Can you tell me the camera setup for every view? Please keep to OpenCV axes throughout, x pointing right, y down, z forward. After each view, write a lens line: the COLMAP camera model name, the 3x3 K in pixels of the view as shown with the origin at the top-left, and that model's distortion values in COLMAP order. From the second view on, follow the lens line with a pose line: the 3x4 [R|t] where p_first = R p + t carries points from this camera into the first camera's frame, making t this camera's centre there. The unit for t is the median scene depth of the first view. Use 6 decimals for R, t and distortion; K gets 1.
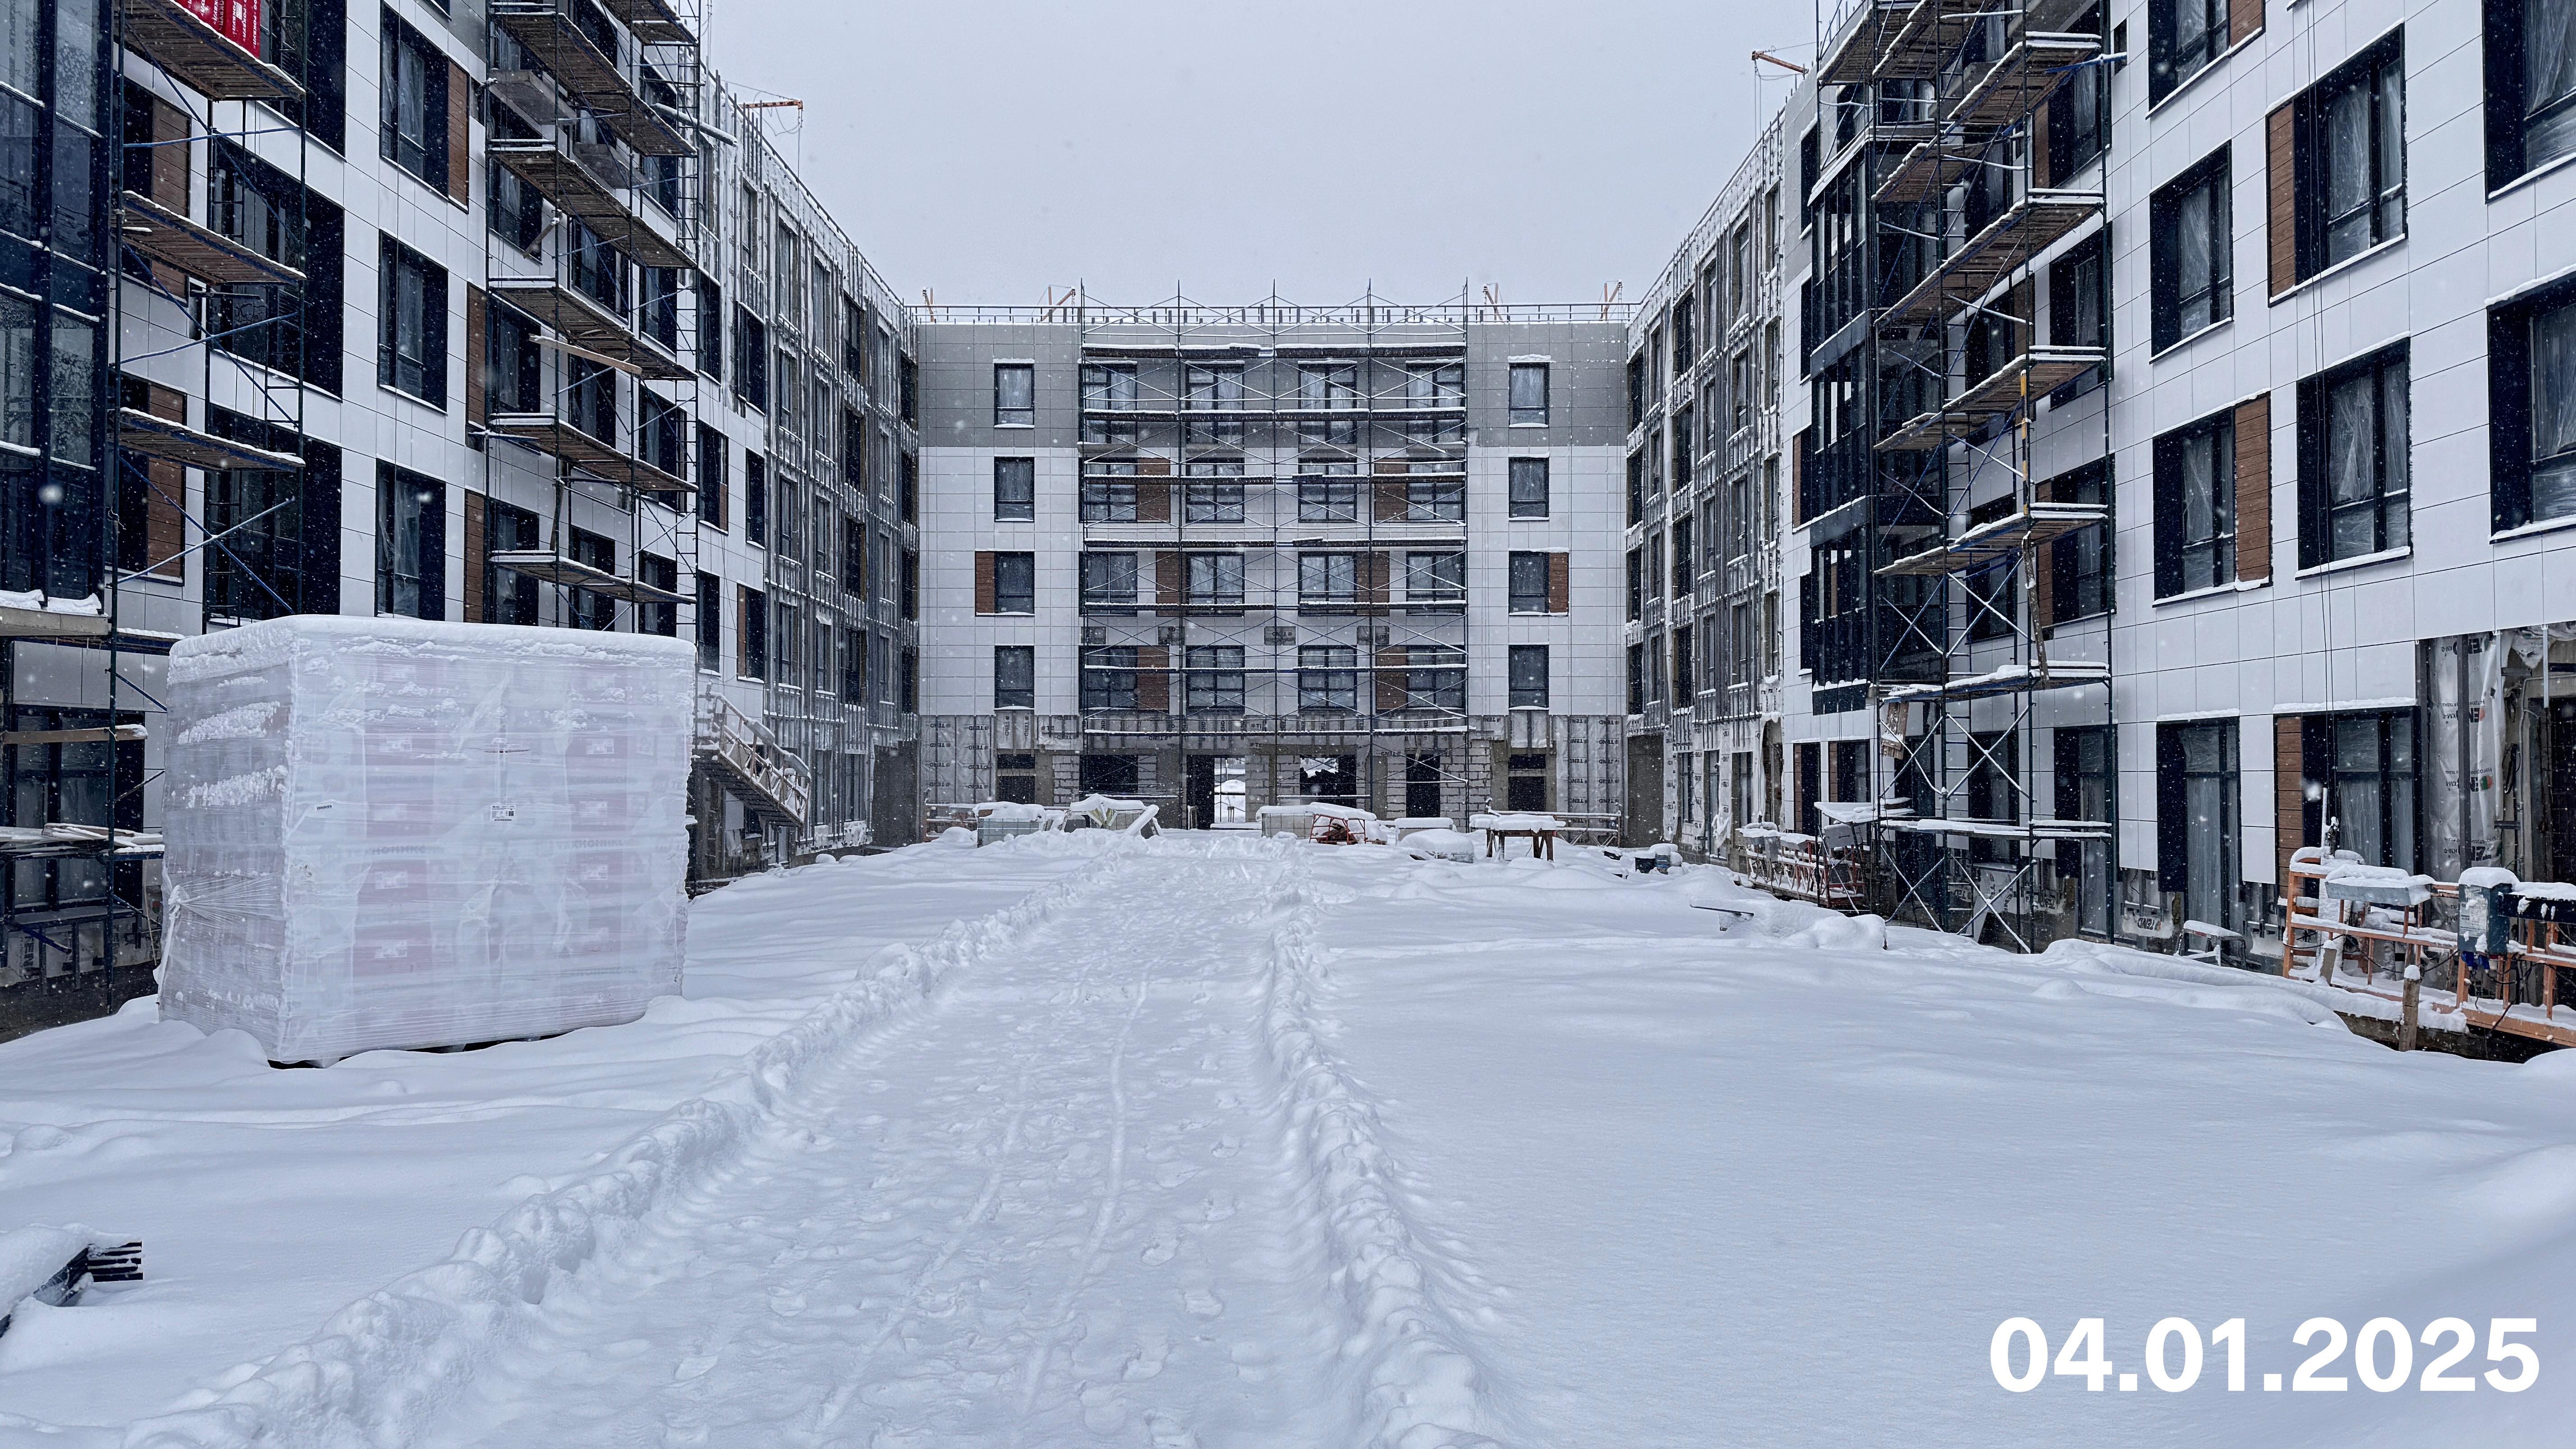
lens RADIAL K [[1777.8, 0, 1290.1], [0, 1777.8, 732.8], [0, 0, 1]] dist [0.005798, -0.000281]
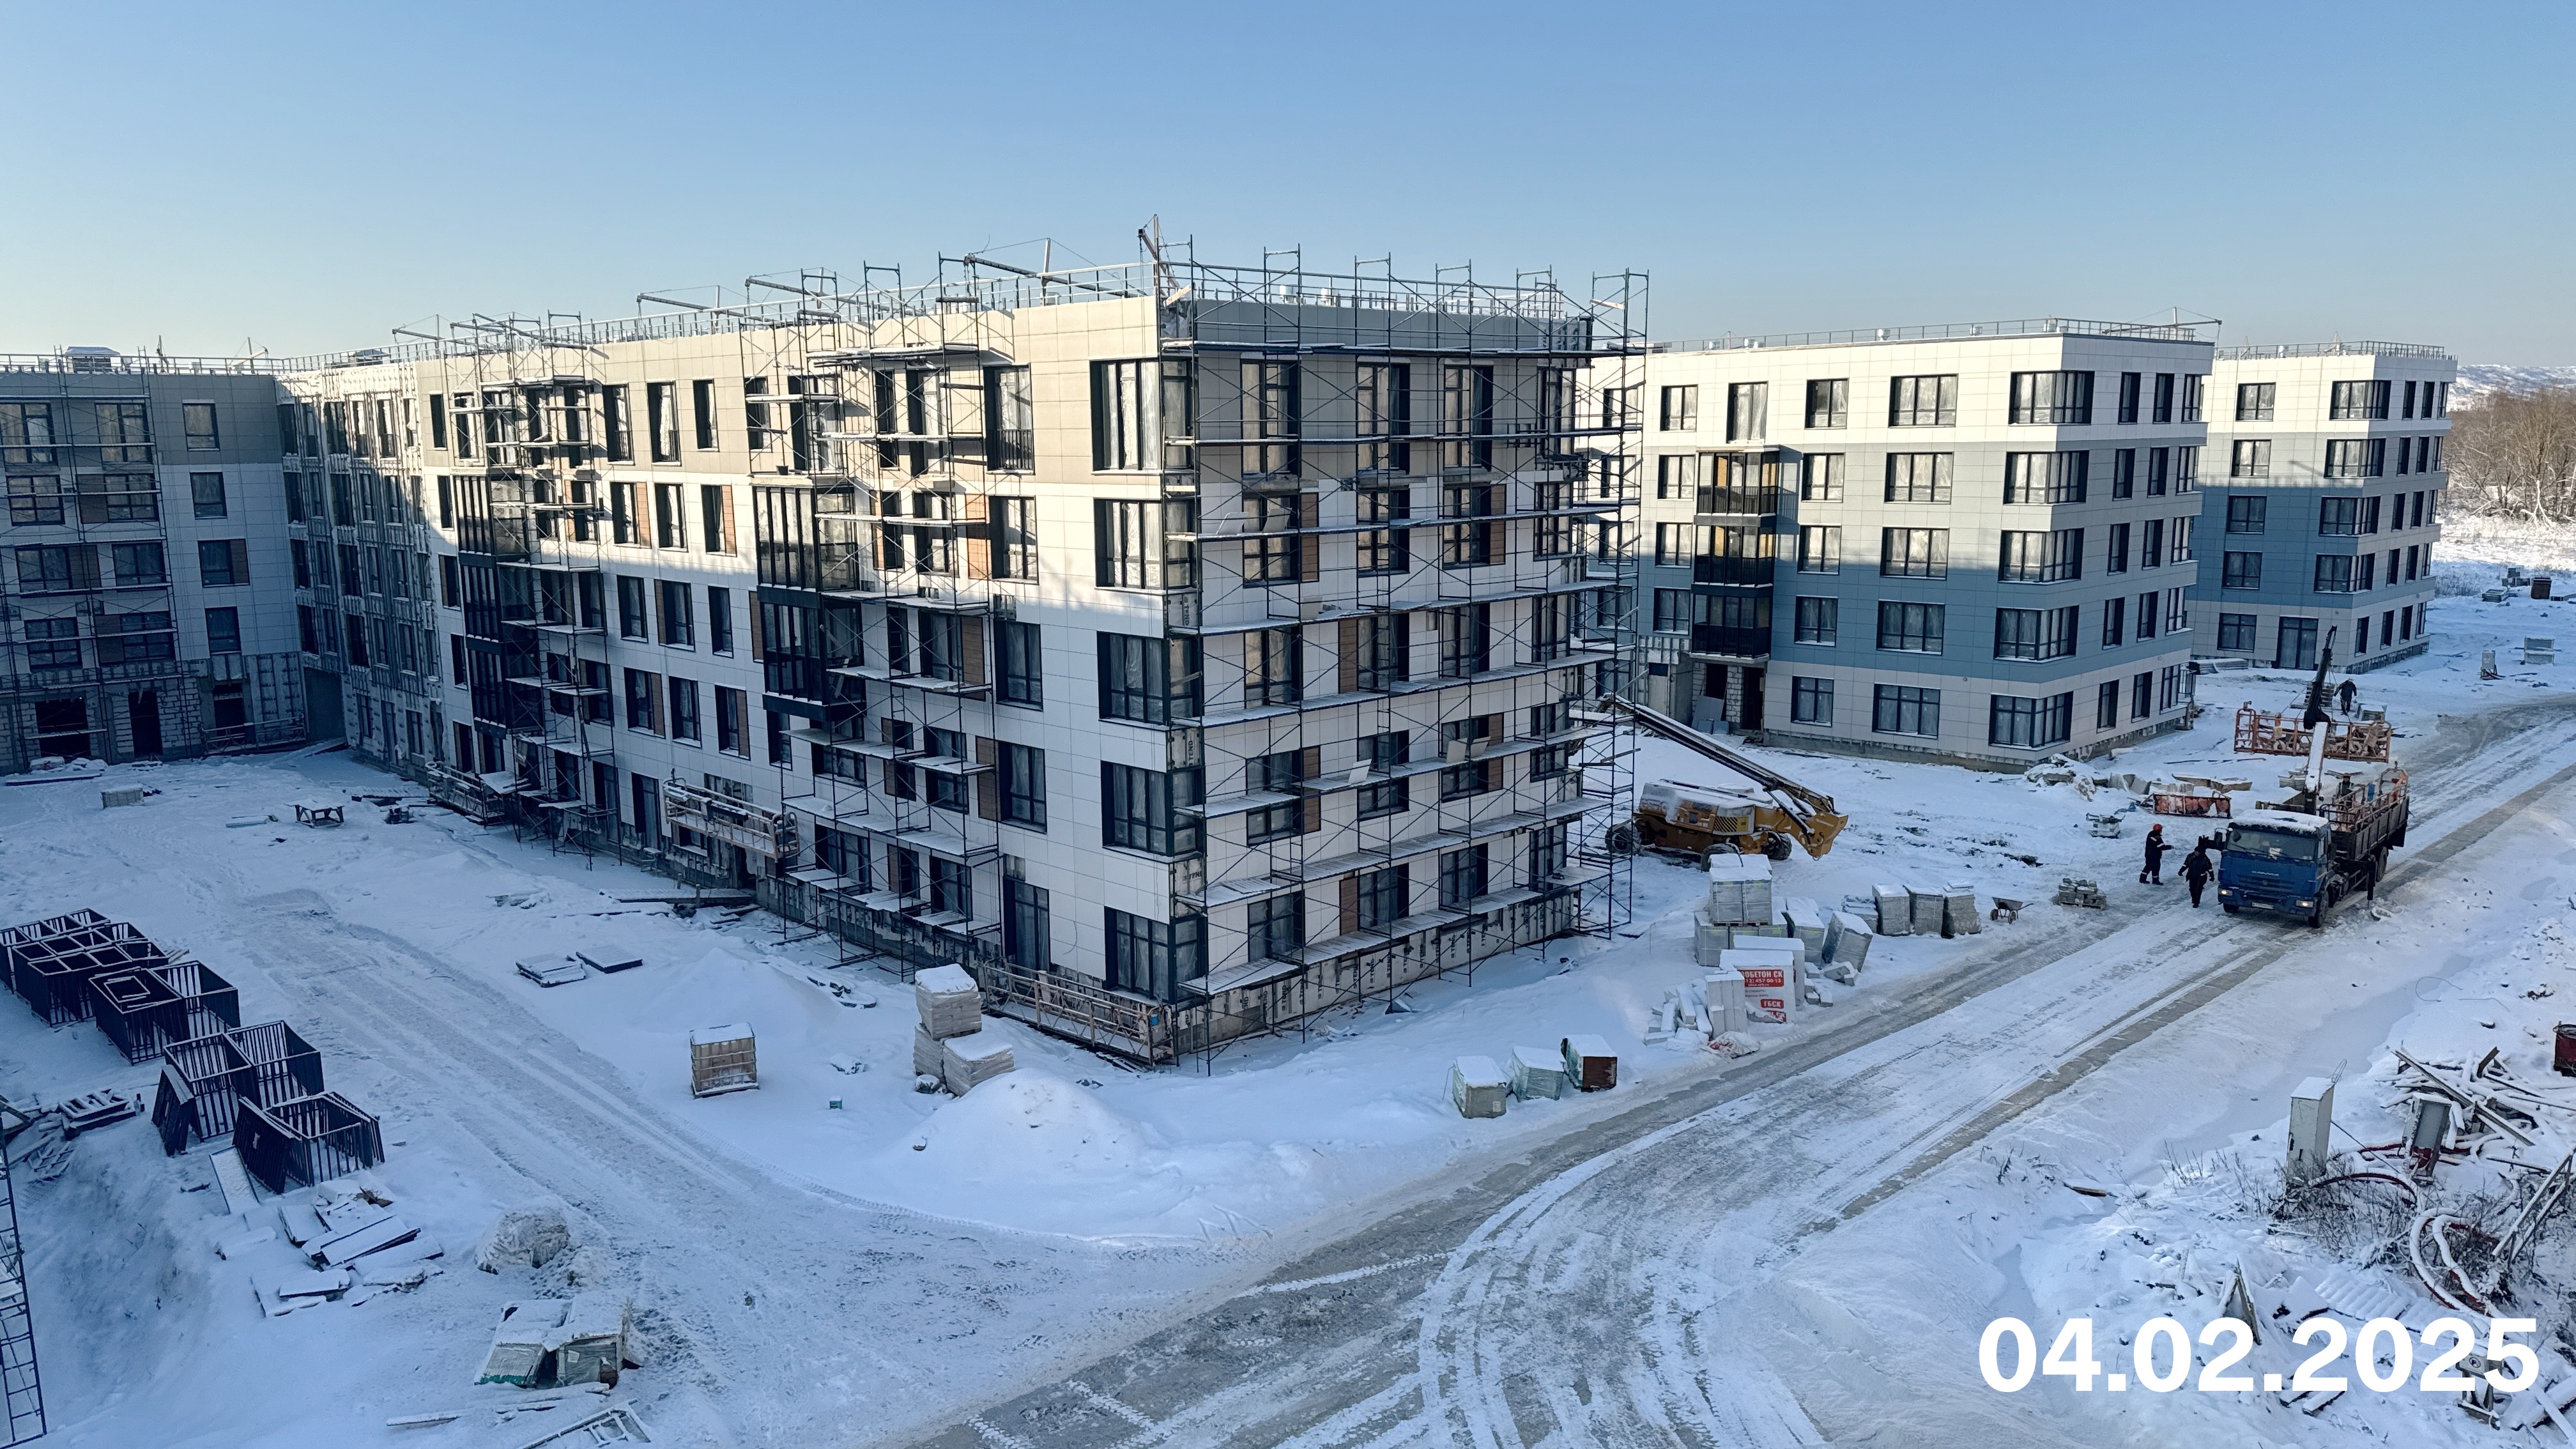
lens RADIAL K [[1777.8, 0, 1289.8], [0, 1777.8, 722.5], [0, 0, 1]] dist [0.005798, -0.000281]
pose [[0.711115, -0.118477, 0.693021, -0.256941], [-0.010240, 0.983850, 0.178704, -0.223371], [-0.703001, -0.134175, 0.698417, -0.610335]]
